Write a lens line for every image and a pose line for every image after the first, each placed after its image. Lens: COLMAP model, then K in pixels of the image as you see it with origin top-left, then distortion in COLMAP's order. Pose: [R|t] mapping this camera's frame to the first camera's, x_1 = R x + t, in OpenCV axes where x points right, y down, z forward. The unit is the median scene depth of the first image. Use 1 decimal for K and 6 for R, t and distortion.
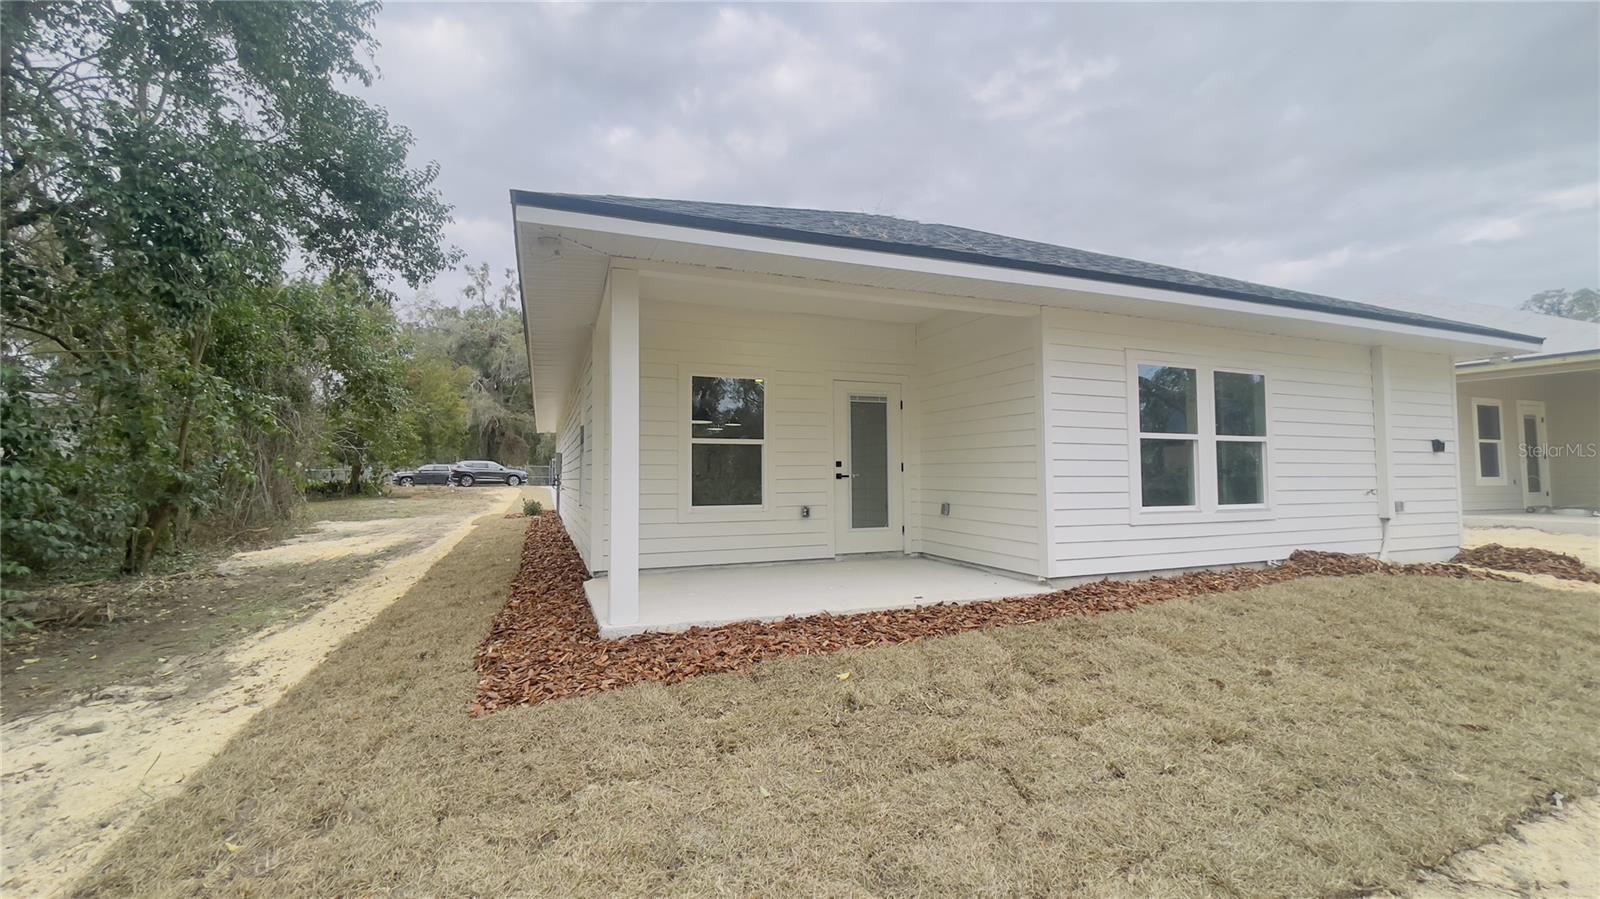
lens RADIAL K [[632.8, 0, 800.0], [0, 632.8, 449.5], [0, 0, 1]] dist [-0.000653, -0.000080]
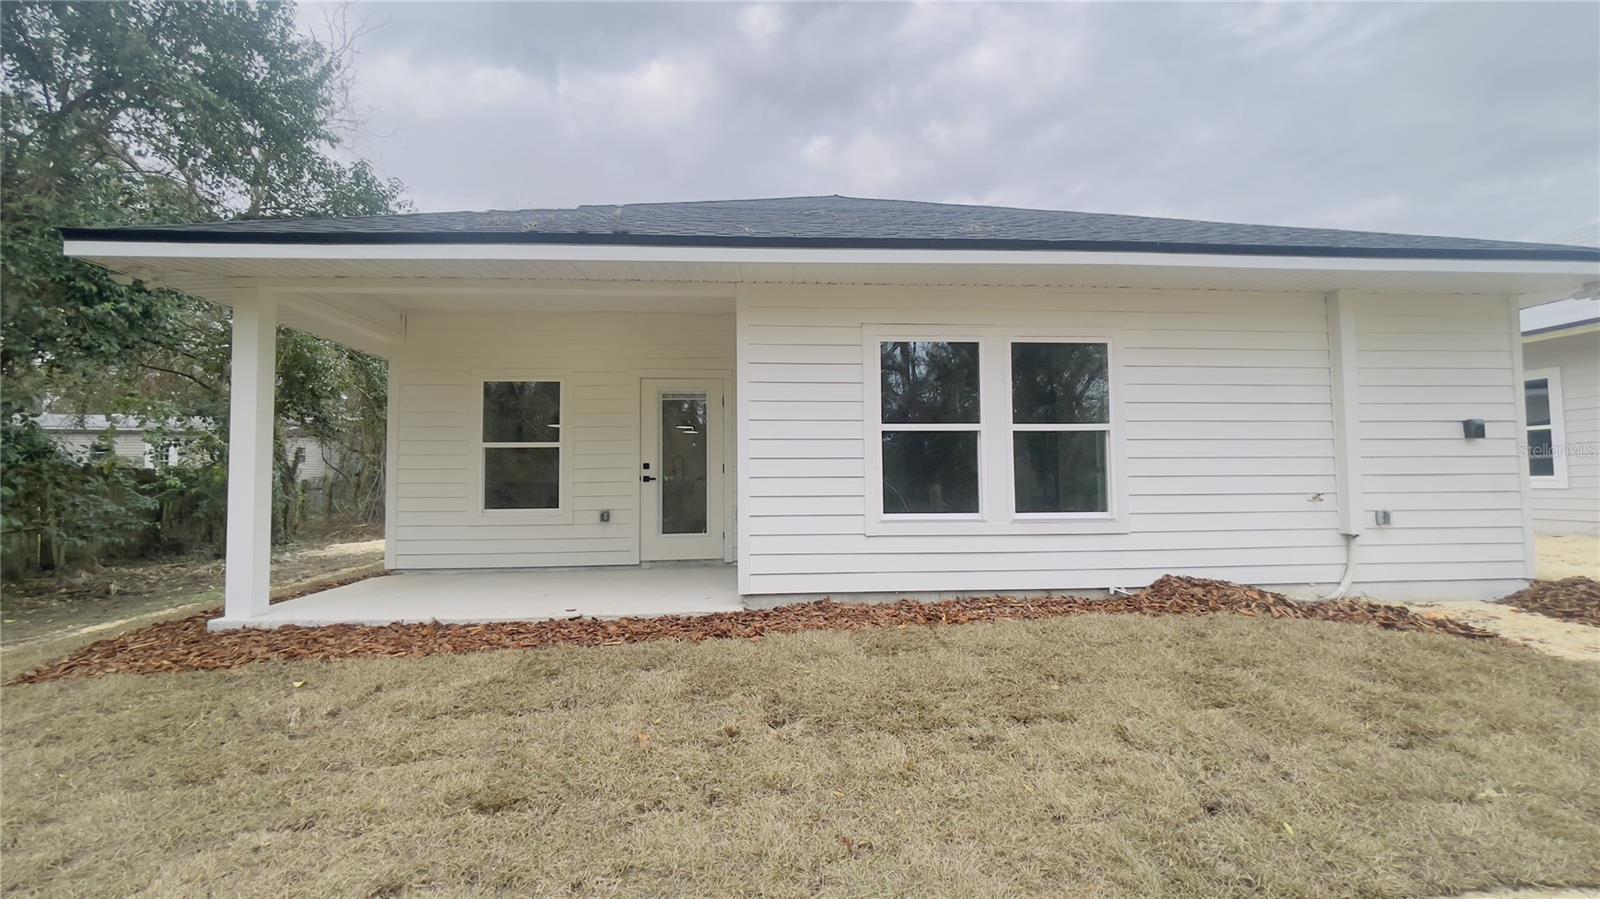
lens RADIAL K [[641.6, 0, 791.4], [0, 641.6, 444.6], [0, 0, 1]] dist [0.001559, 0.000017]
pose [[0.956059, -0.021243, -0.292404, 0.593770], [0.017816, 0.999738, -0.014380, 0.009082], [0.292633, 0.008539, 0.956187, 0.150584]]
